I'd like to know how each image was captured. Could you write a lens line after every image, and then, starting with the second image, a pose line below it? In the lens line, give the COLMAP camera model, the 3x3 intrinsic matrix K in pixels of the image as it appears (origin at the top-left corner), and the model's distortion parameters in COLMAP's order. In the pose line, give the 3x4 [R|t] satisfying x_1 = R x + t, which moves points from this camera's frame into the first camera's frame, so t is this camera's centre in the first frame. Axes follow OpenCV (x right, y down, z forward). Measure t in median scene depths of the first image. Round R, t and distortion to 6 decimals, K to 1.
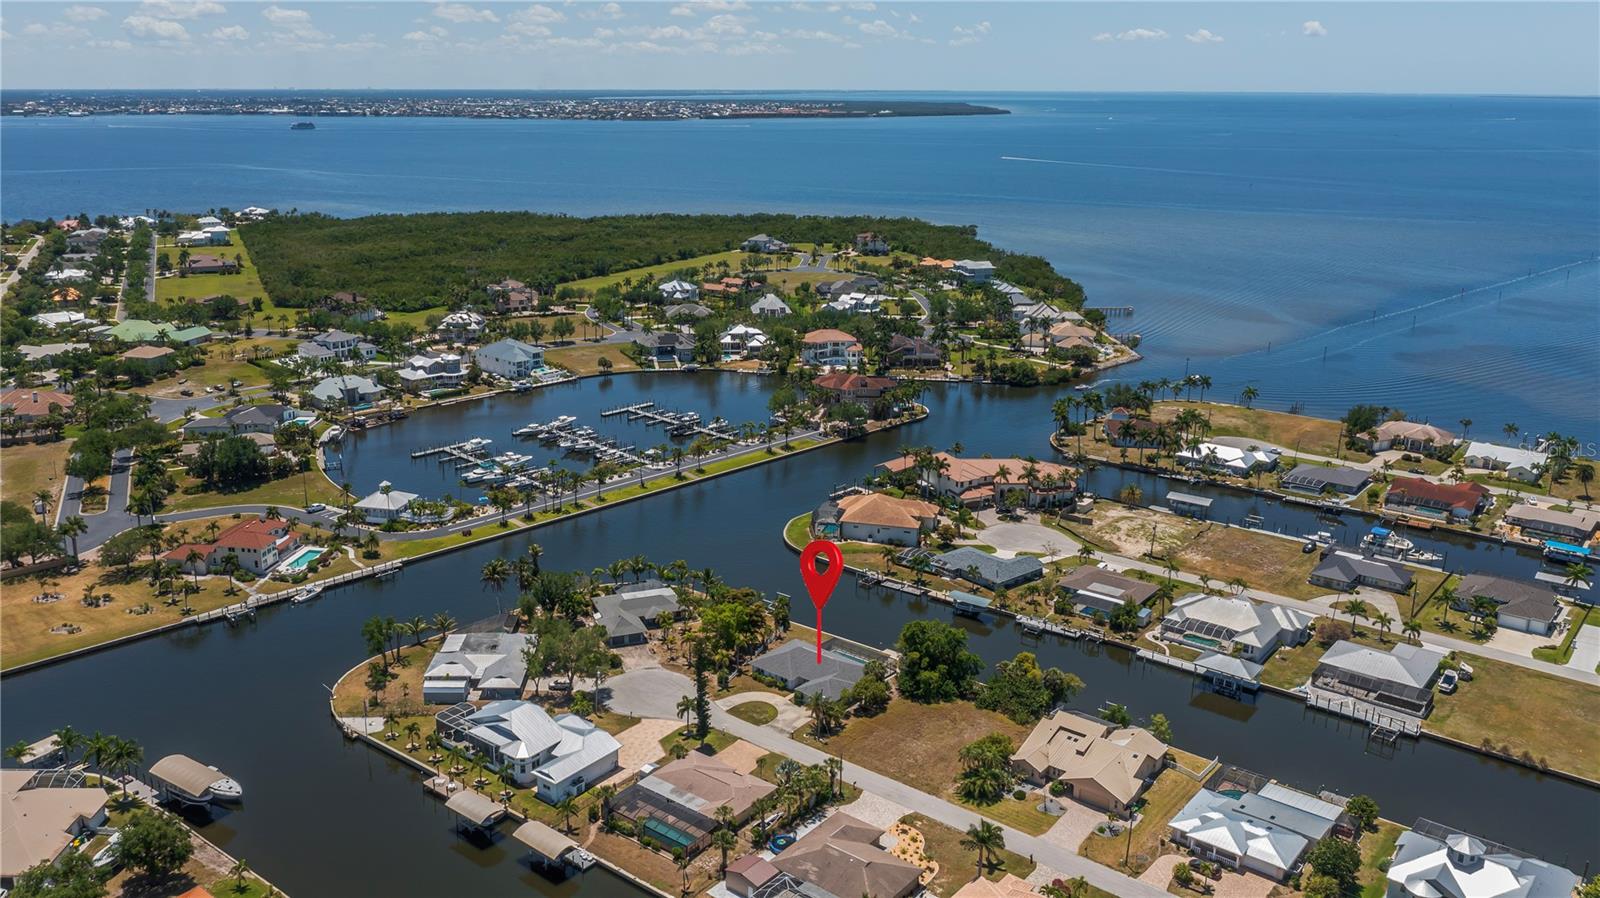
lens RADIAL K [[1254.1, 0, 760.5], [0, 1254.1, 447.8], [0, 0, 1]] dist [-0.015158, 0.003986]
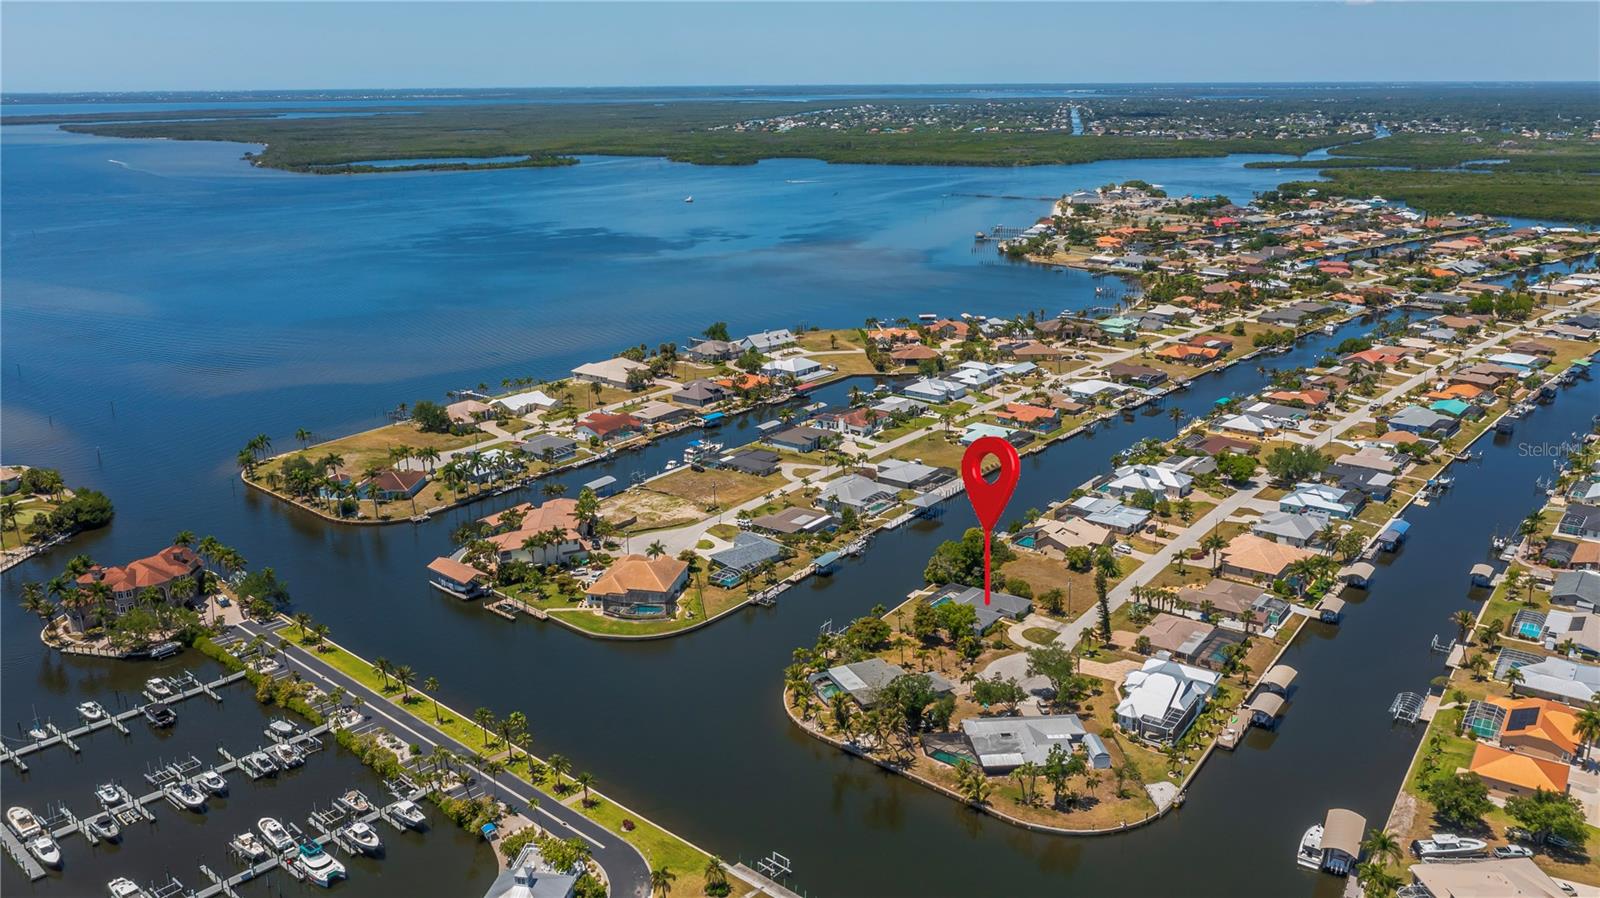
lens RADIAL K [[1252.1, 0, 800.0], [0, 1252.1, 449.0], [0, 0, 1]] dist [-0.020557, 0.011396]
pose [[-0.065268, -0.285090, 0.956276, -0.793067], [0.283657, 0.913485, 0.291693, -0.279909], [-0.956702, 0.290292, 0.021247, 0.781975]]
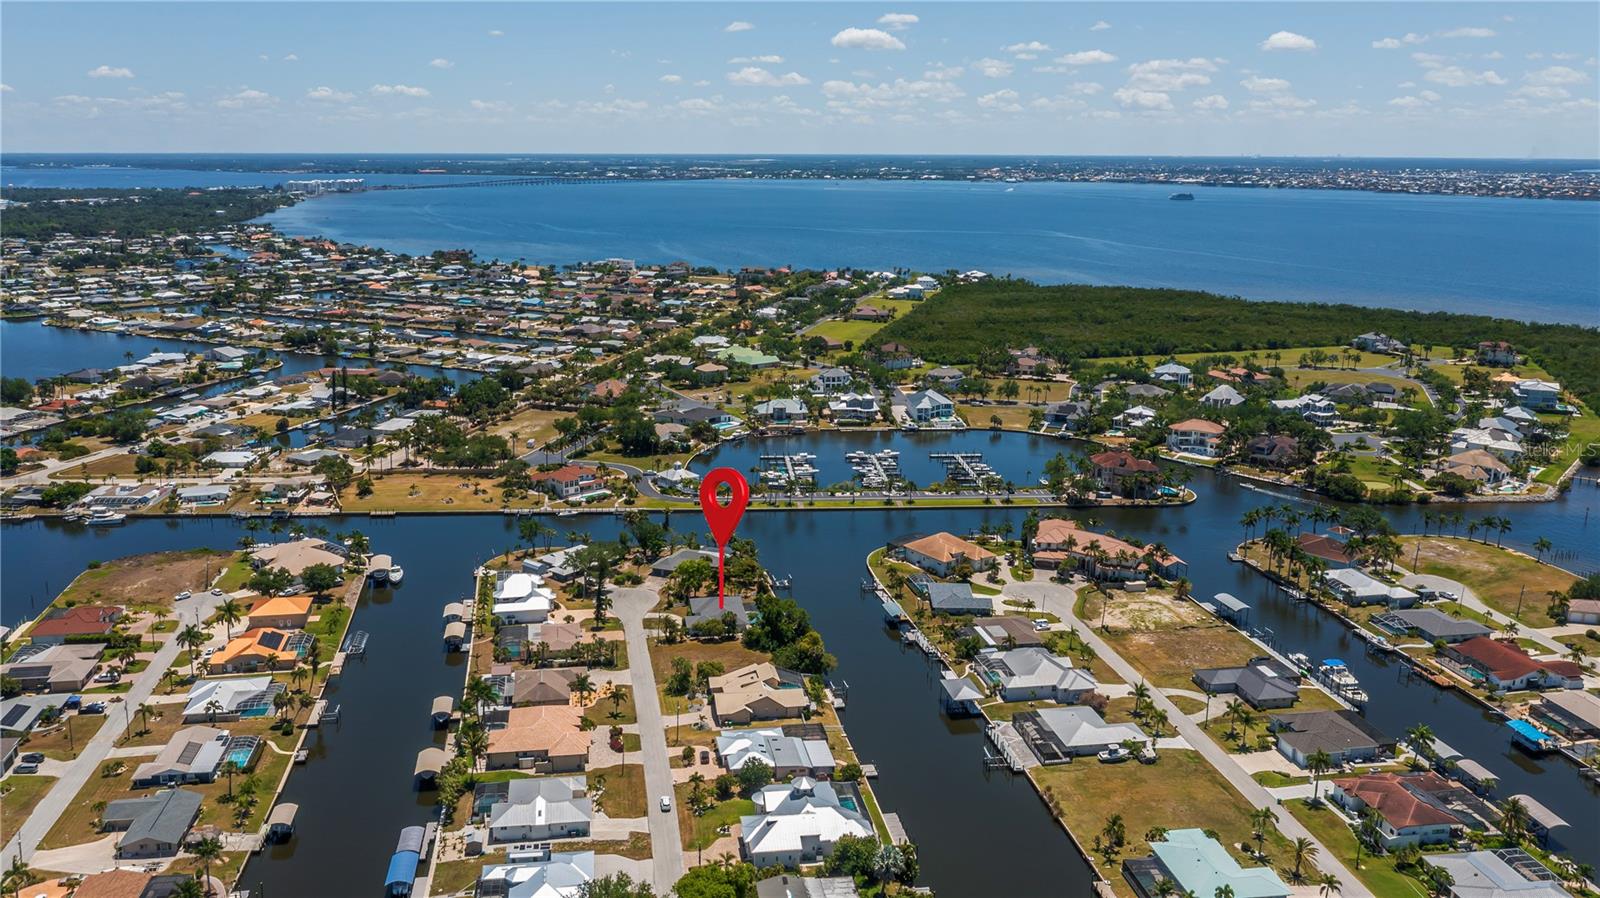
lens RADIAL K [[1227.7, 0, 755.8], [0, 1227.7, 521.1], [0, 0, 1]] dist [-0.016521, 0.005419]
pose [[0.750113, 0.190138, -0.633386, 0.680554], [-0.183617, 0.979998, 0.076733, -0.031631], [0.635307, 0.058742, 0.770022, -0.050312]]
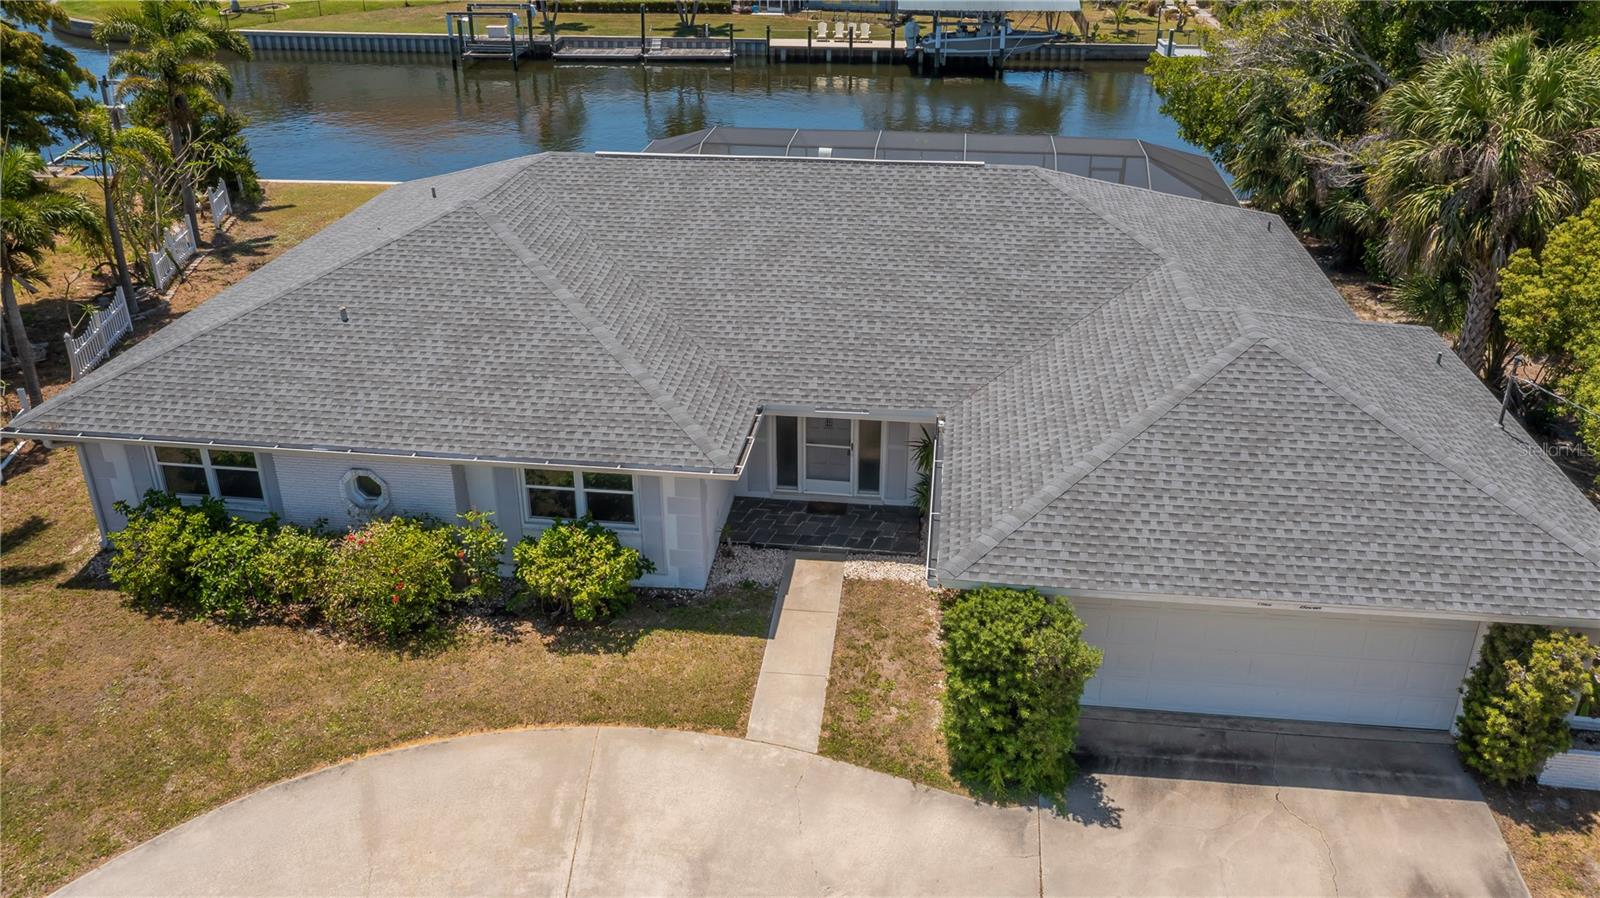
lens RADIAL K [[1252.1, 0, 800.0], [0, 1252.1, 449.0], [0, 0, 1]] dist [-0.020557, 0.011396]
pose [[0.827808, -0.255684, 0.499360, -0.005668], [0.156733, 0.960065, 0.231754, 0.116834], [-0.538673, -0.113581, 0.834823, 0.652535]]
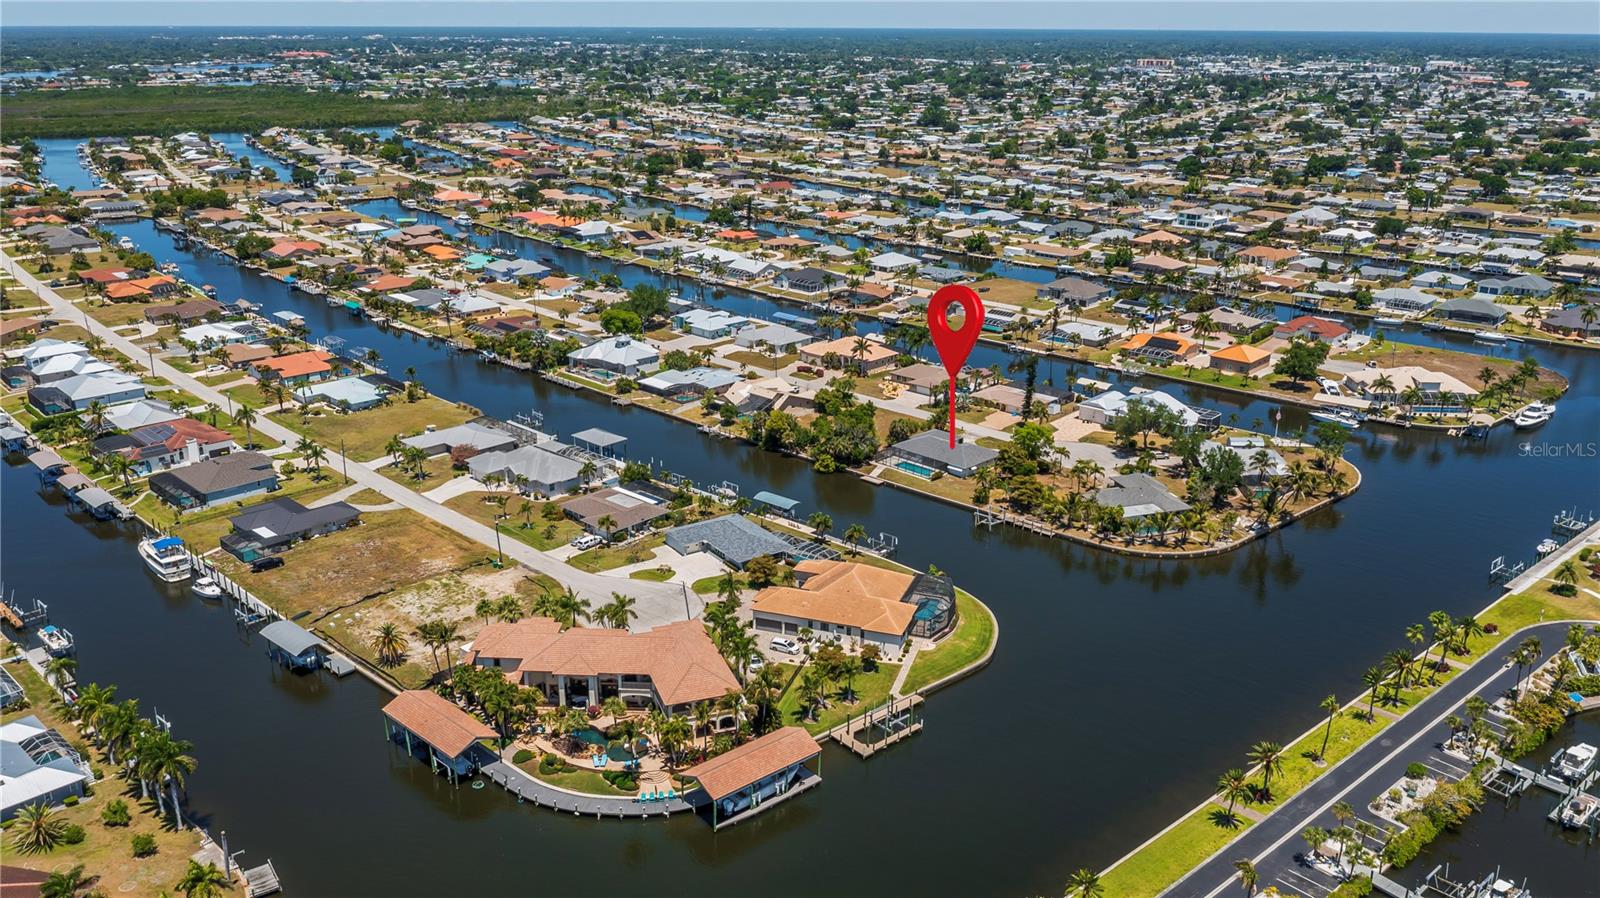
lens RADIAL K [[1252.1, 0, 800.0], [0, 1252.1, 449.0], [0, 0, 1]] dist [-0.020557, 0.011396]
pose [[-0.997896, -0.027380, 0.058766, 0.081332], [0.010999, 0.821809, 0.569657, -0.351647], [-0.063892, 0.569105, -0.819779, 1.402765]]
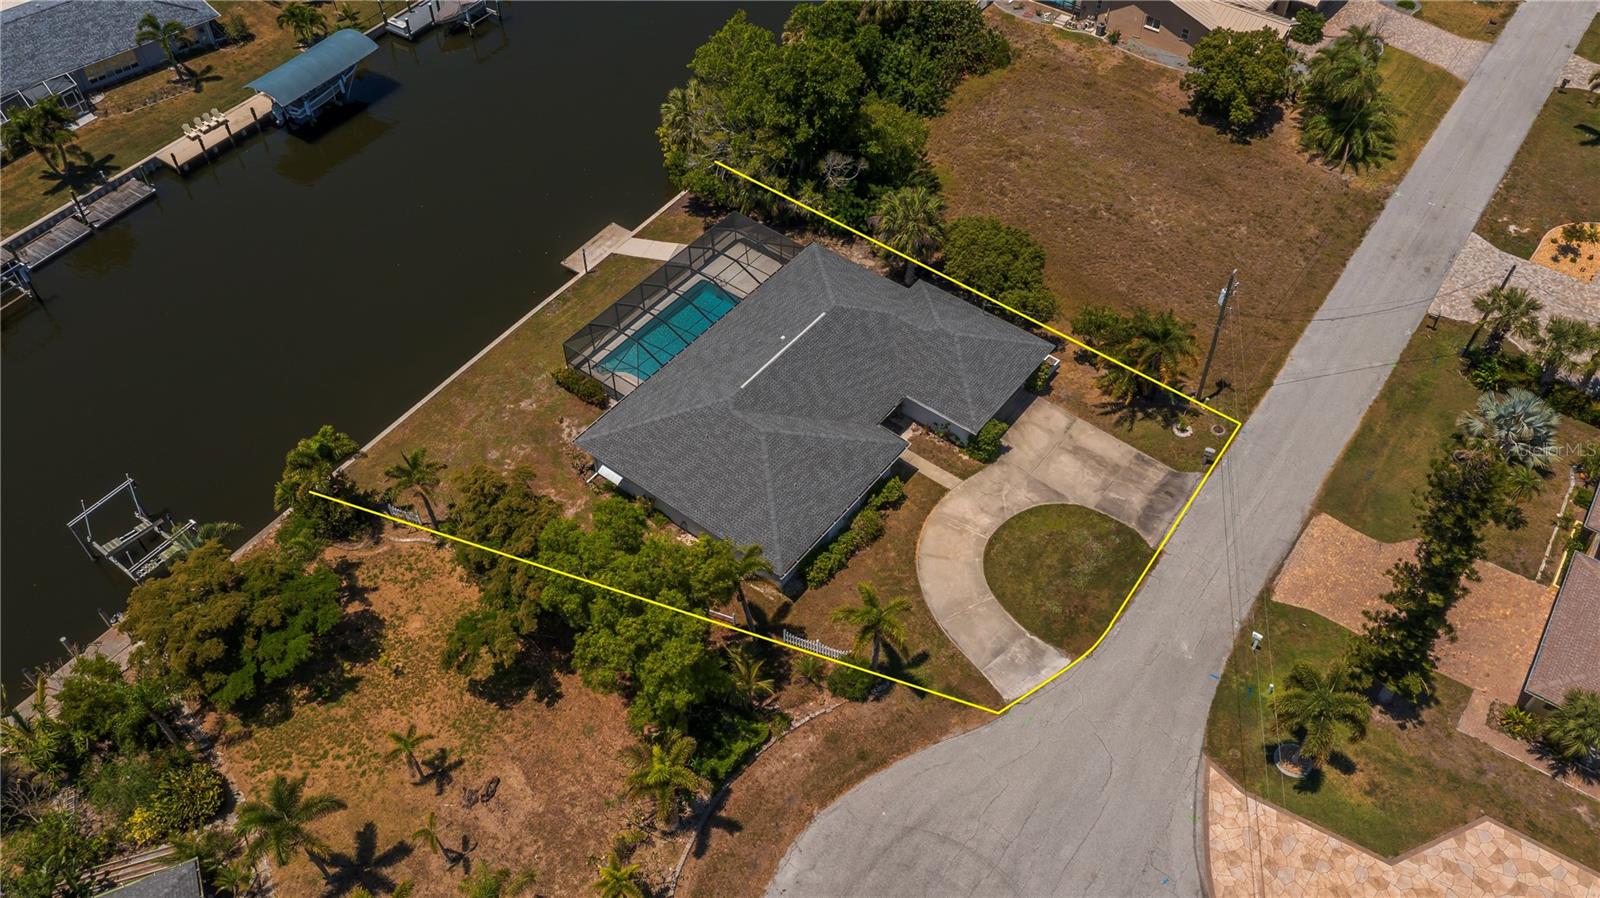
lens RADIAL K [[1252.1, 0, 800.0], [0, 1252.1, 449.0], [0, 0, 1]] dist [-0.020557, 0.011396]
pose [[-0.064641, -0.752070, 0.655905, -0.113146], [0.274682, 0.618480, 0.736229, -0.022273], [-0.959360, 0.227756, 0.166601, 0.680399]]
